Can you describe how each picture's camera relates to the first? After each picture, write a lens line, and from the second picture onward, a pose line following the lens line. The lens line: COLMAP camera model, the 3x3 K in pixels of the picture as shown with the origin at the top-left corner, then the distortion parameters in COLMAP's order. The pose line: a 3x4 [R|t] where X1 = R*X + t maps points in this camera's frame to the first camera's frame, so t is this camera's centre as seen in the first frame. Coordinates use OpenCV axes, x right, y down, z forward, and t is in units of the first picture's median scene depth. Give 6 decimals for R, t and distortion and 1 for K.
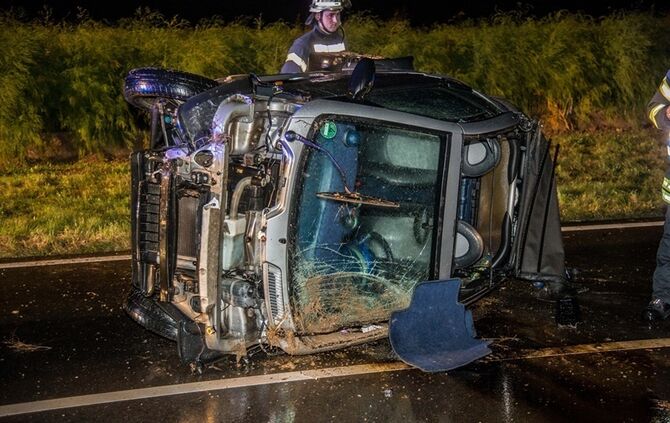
lens RADIAL K [[1026.5, 0, 336.7], [0, 1026.5, 213.7], [0, 0, 1]] dist [0.295921, 0.000000]
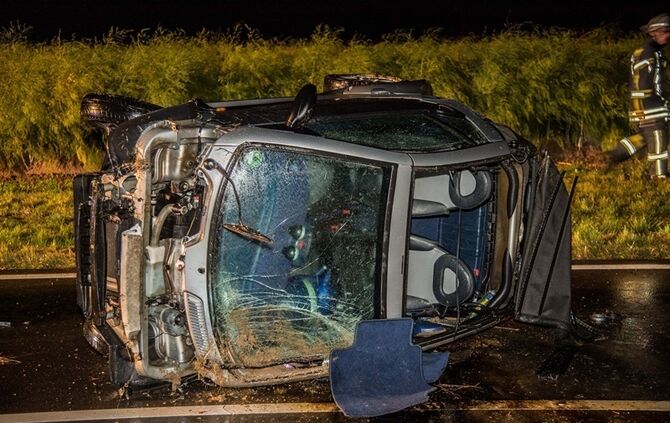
lens RADIAL K [[1026.5, 0, 332.1], [0, 1026.5, 214.3], [0, 0, 1]] dist [0.295921, 0.000000]
pose [[0.968020, 0.038133, -0.247959, 0.292515], [-0.040369, 0.999177, -0.003935, -0.026755], [0.247605, 0.013819, 0.968763, 0.073573]]
